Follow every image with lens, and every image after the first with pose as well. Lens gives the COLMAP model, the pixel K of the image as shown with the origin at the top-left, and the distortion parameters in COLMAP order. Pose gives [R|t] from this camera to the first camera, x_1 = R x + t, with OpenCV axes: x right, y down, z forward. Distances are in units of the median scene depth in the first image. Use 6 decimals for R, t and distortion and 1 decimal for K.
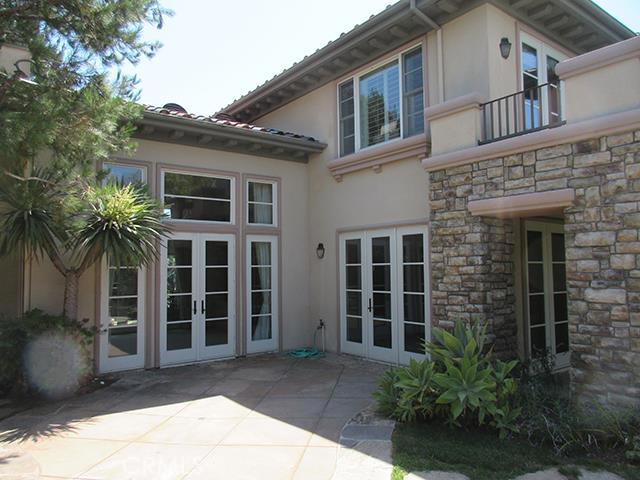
lens RADIAL K [[474.3, 0, 319.1], [0, 474.3, 241.0], [0, 0, 1]] dist [-0.011070, -0.005373]
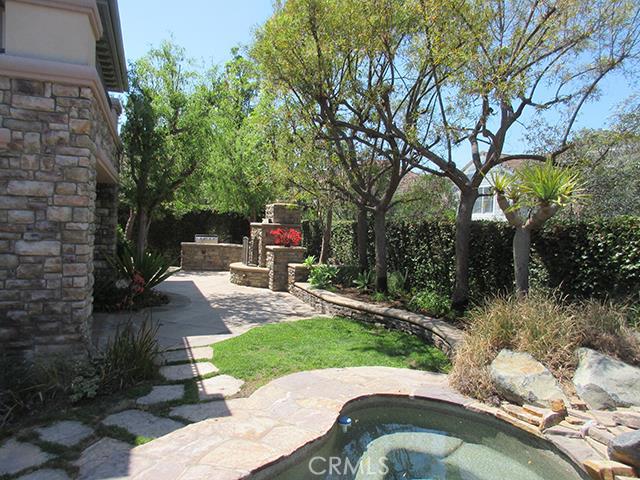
lens RADIAL K [[474.3, 0, 319.5], [0, 474.3, 240.9], [0, 0, 1]] dist [-0.011070, -0.005373]
pose [[0.279496, -0.017909, 0.959980, -0.164340], [-0.089323, 0.995005, 0.044569, 0.006684], [-0.955983, -0.098205, 0.276500, 0.182291]]
